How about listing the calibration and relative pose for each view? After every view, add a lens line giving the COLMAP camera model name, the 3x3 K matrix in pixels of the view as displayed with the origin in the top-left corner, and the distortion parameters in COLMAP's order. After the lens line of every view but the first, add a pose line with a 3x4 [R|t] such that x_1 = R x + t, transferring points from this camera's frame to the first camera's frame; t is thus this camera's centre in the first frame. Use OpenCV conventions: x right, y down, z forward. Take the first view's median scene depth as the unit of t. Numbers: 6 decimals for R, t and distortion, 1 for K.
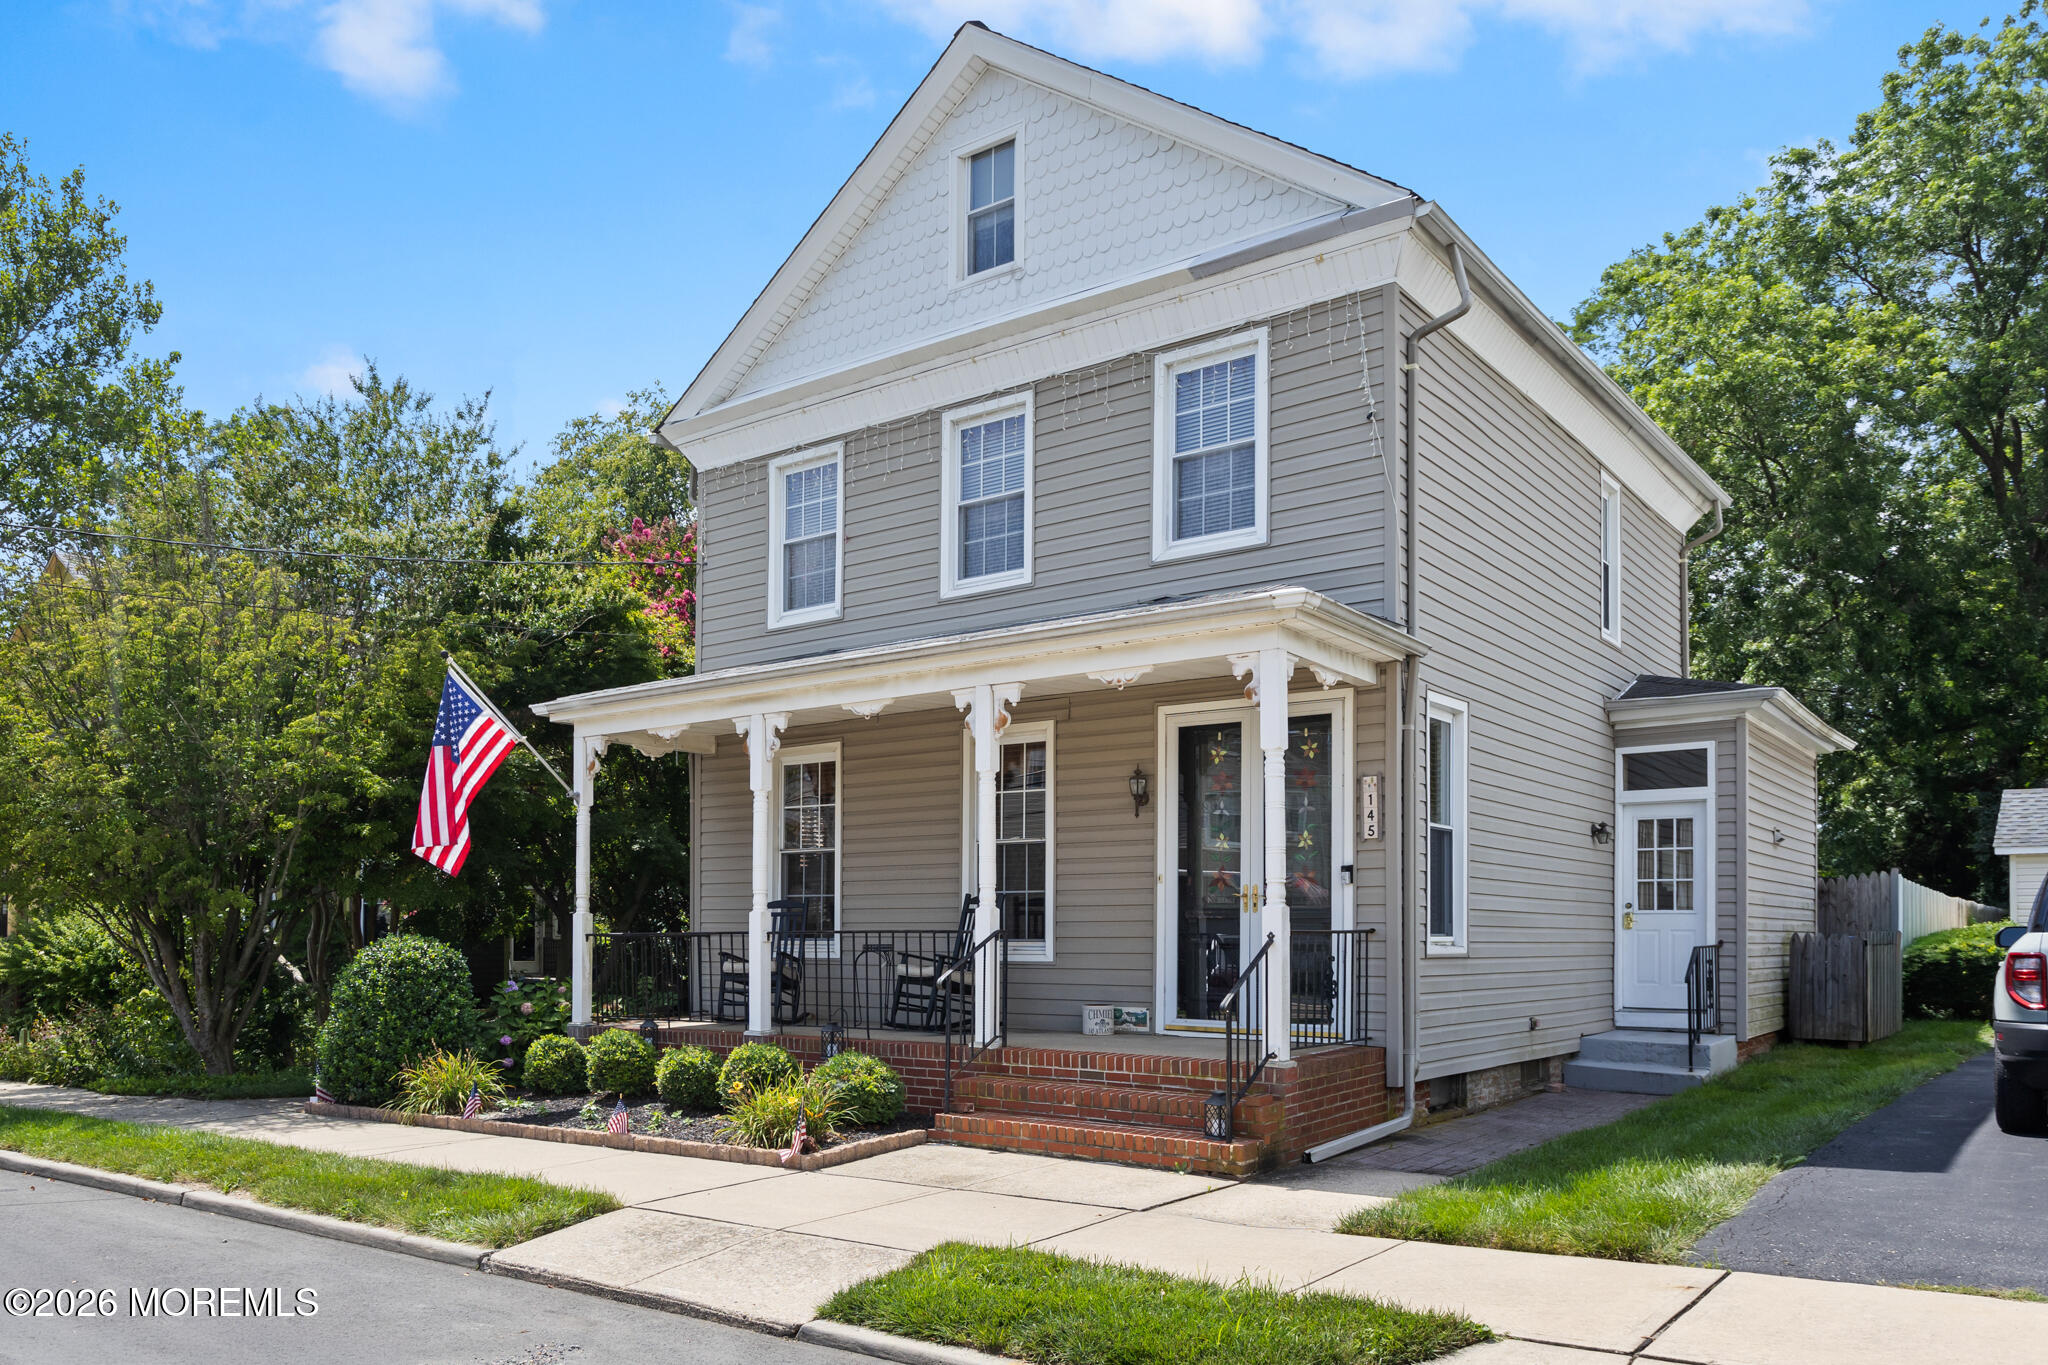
lens RADIAL K [[1394.0, 0, 1024.0], [0, 1394.0, 682.5], [0, 0, 1]] dist [-0.005375, 0.000684]
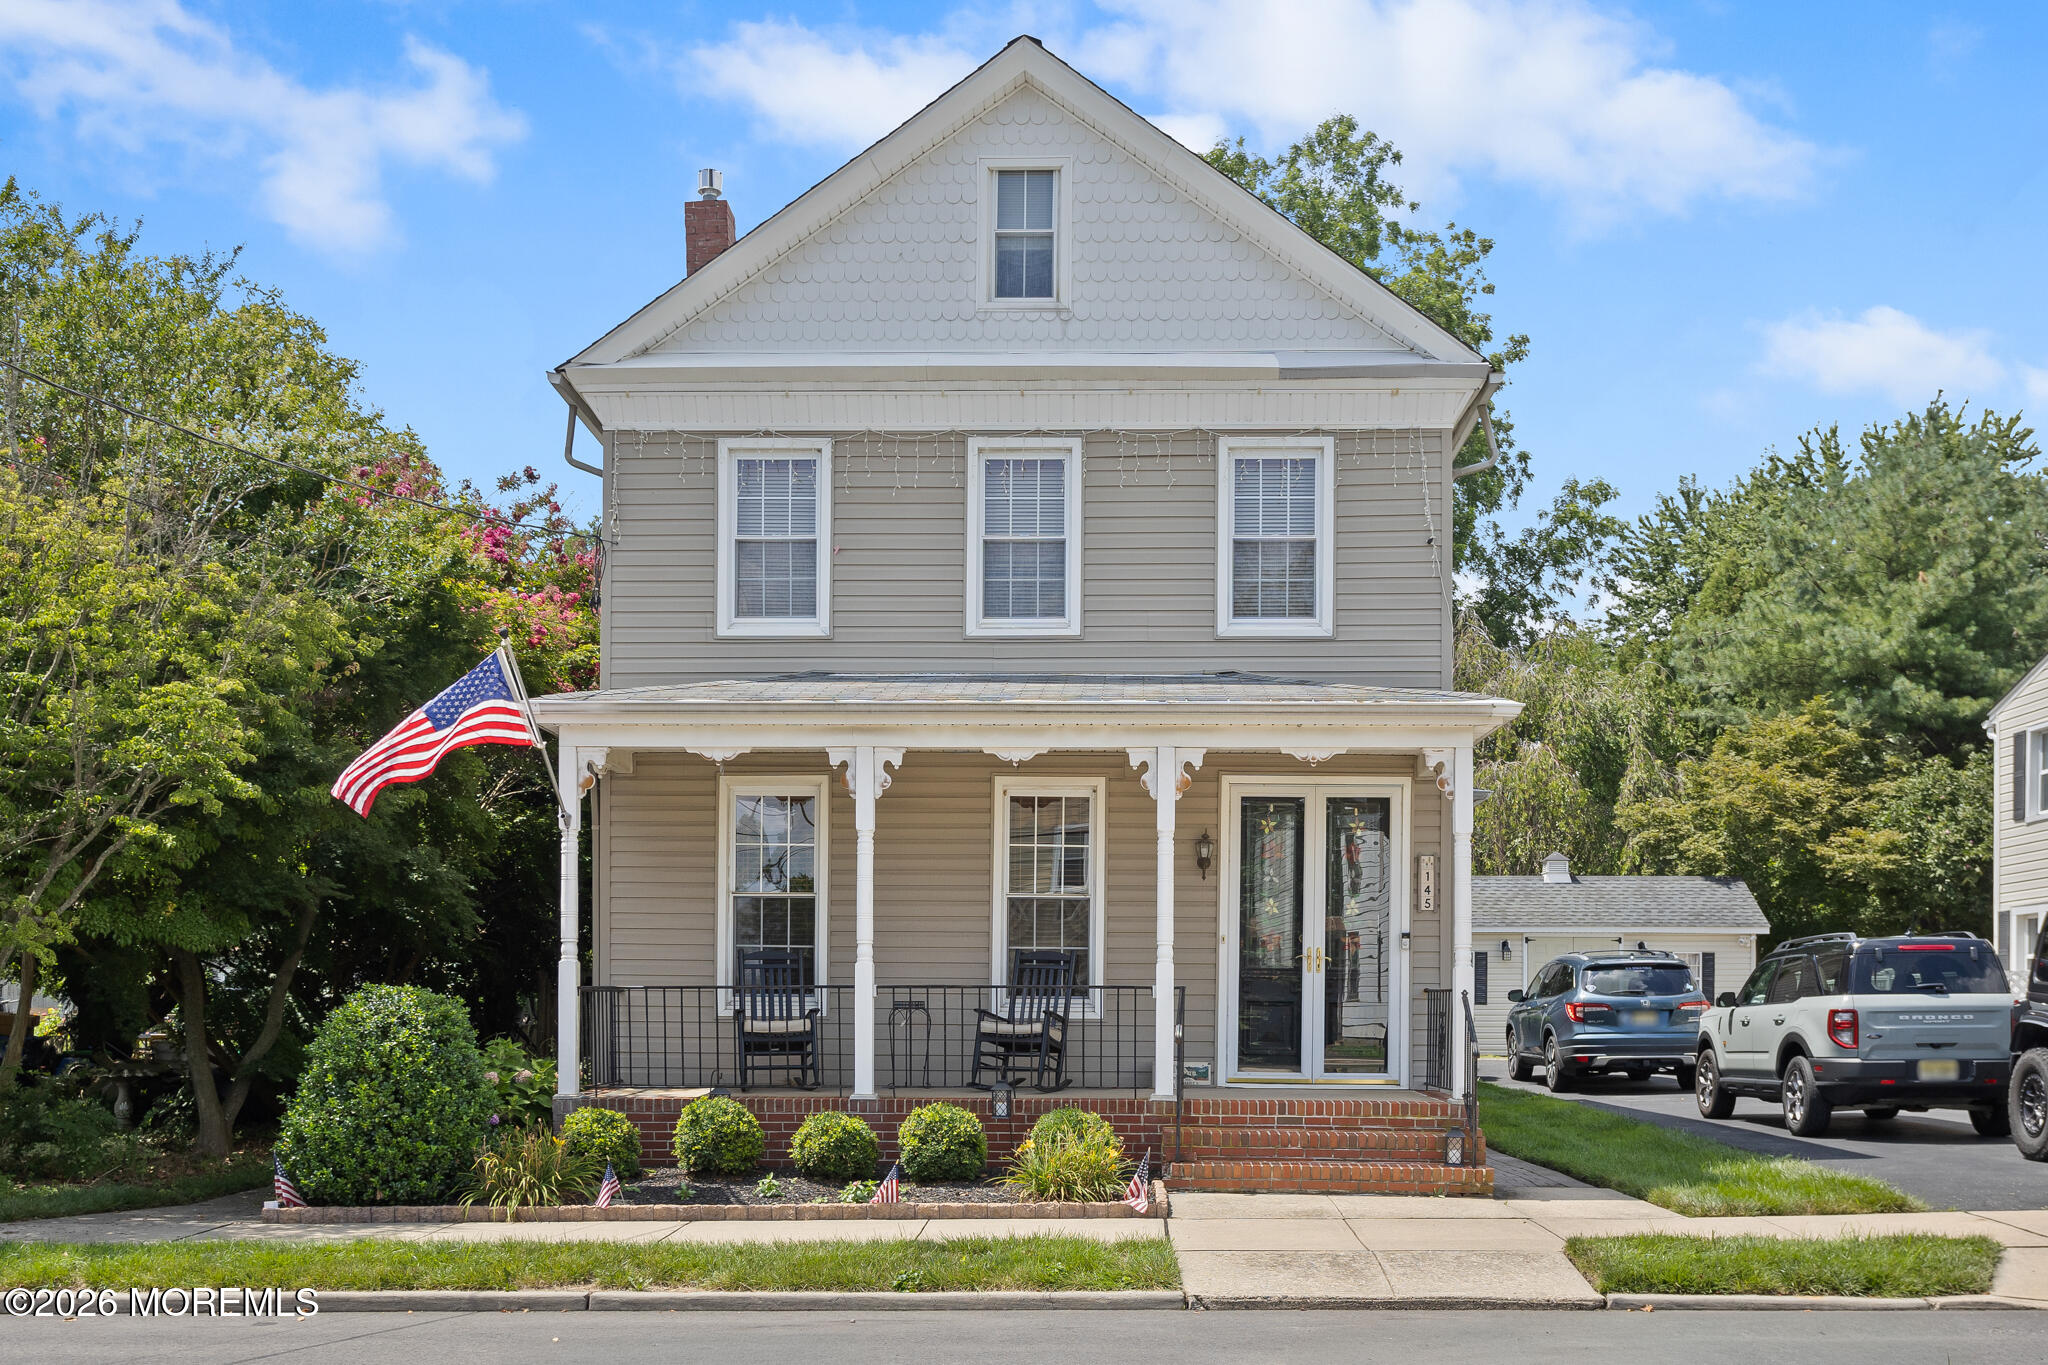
lens RADIAL K [[1714.7, 0, 1024.0], [0, 1714.7, 682.5], [0, 0, 1]] dist [0.000207, -0.005358]
pose [[0.817736, 0.110714, 0.564845, -0.763703], [-0.107485, 0.993437, -0.039114, 0.014516], [-0.565469, -0.028727, 0.824269, 0.022339]]
